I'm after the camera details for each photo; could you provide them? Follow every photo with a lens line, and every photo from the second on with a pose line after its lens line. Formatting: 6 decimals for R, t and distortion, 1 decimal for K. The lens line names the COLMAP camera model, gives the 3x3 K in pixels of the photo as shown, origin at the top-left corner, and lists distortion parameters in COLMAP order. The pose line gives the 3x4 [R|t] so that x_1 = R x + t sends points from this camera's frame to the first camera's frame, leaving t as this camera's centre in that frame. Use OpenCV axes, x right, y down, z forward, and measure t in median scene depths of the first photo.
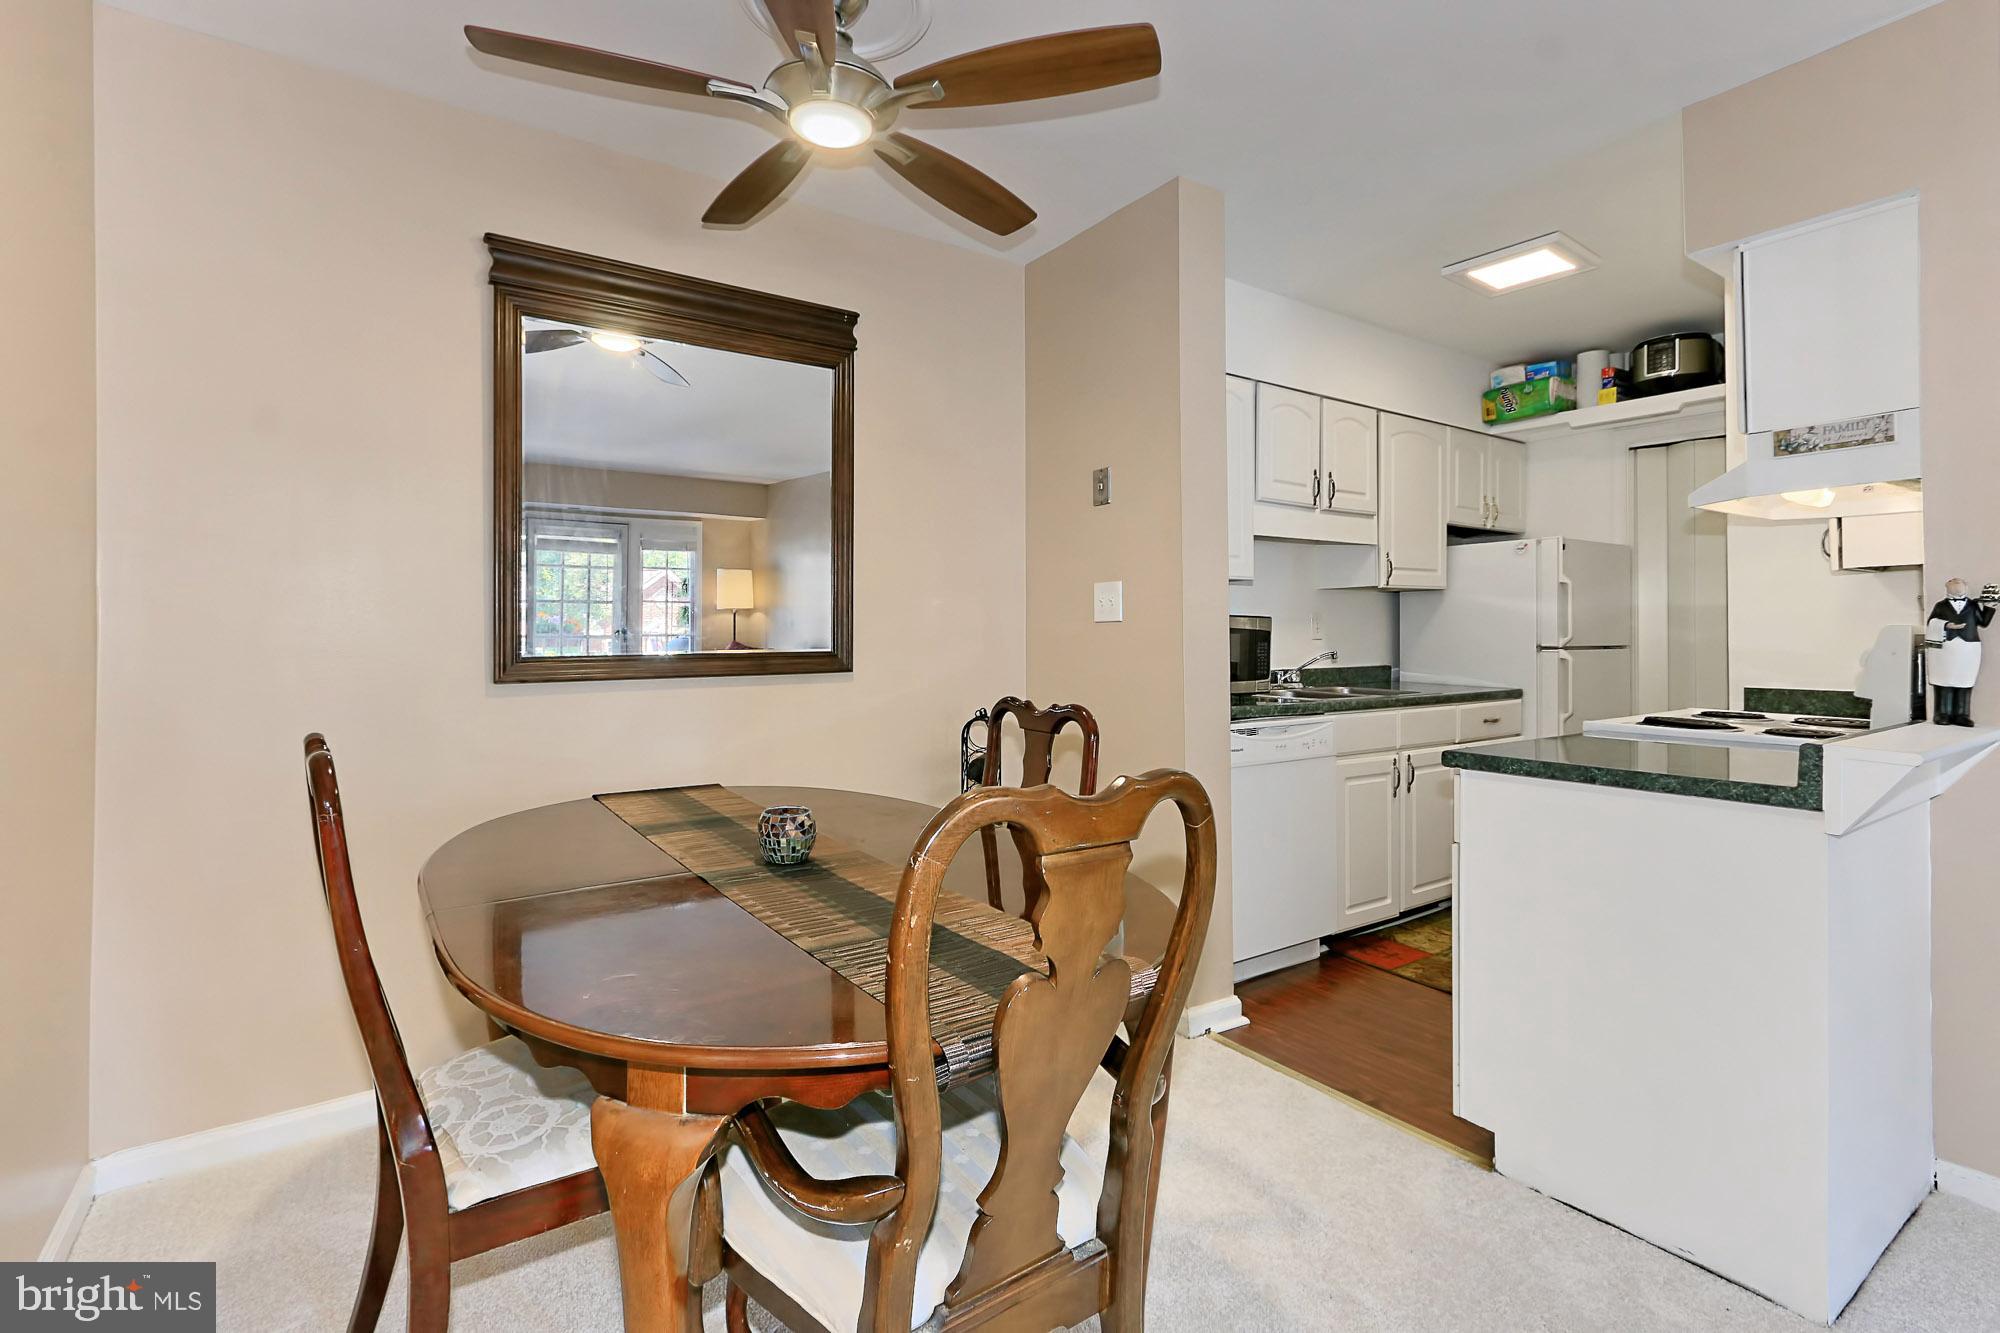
lens RADIAL K [[903.4, 0, 1031.8], [0, 903.4, 612.7], [0, 0, 1]] dist [0.002913, 0.000488]
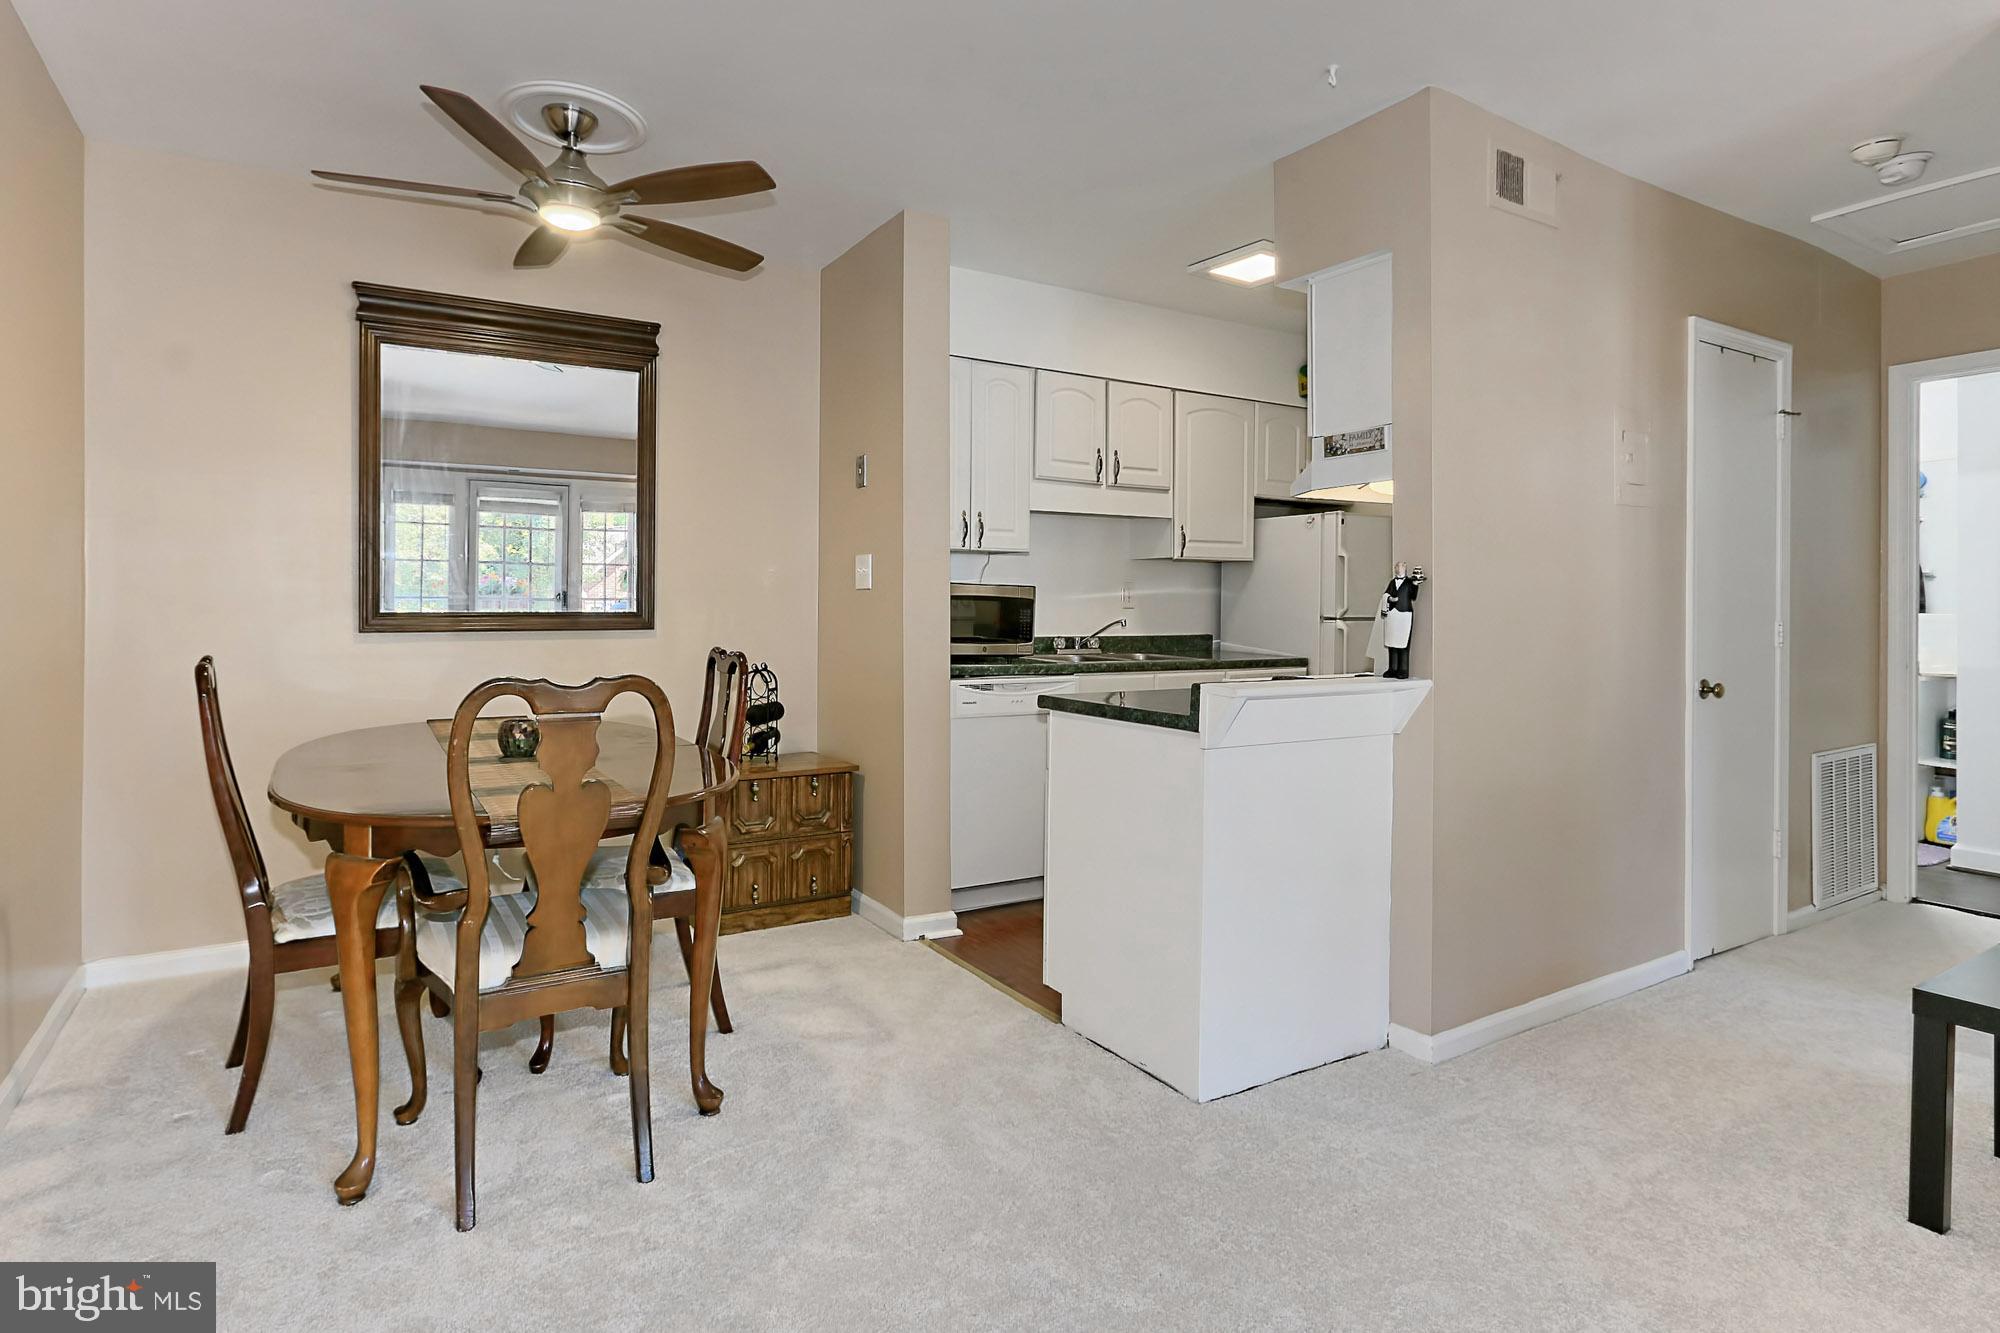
lens RADIAL K [[1015.6, 0, 899.4], [0, 1015.6, 588.5], [0, 0, 1]] dist [-0.011709, 0.004995]
pose [[0.992290, 0.009612, -0.123561, 0.279730], [-0.008323, 0.999905, 0.010945, -0.005360], [0.123654, -0.009832, 0.992277, -0.268081]]
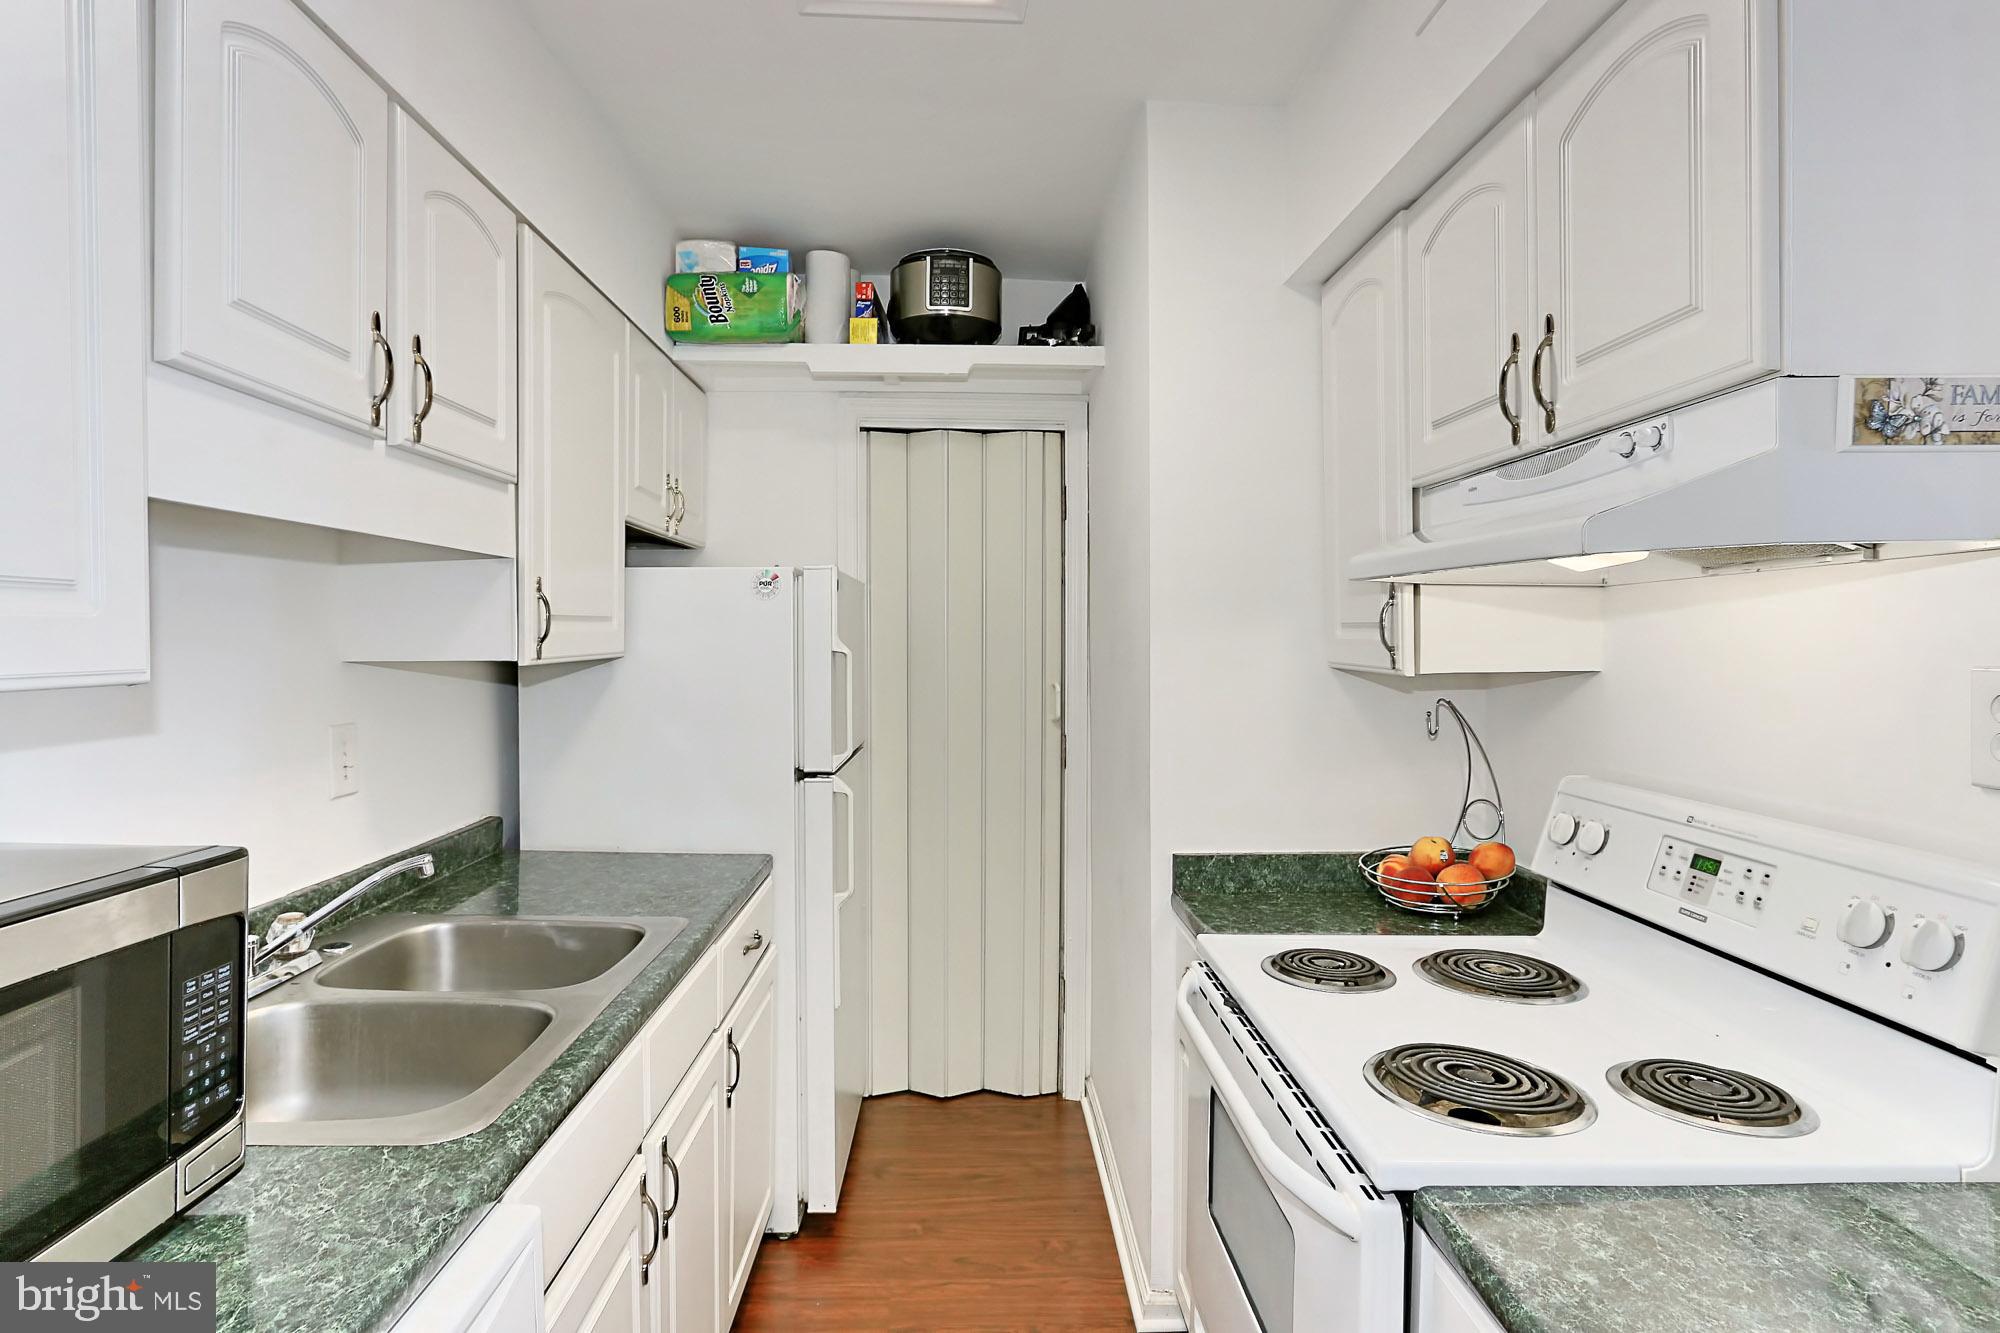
lens RADIAL K [[1017.9, 0, 961.5], [0, 1017.9, 663.1], [0, 0, 1]] dist [-0.017274, 0.003199]
pose [[0.589548, -0.016066, 0.807573, 0.181372], [-0.018813, 0.999258, 0.033614, -0.062336], [-0.807514, -0.035010, 0.588809, 0.752139]]
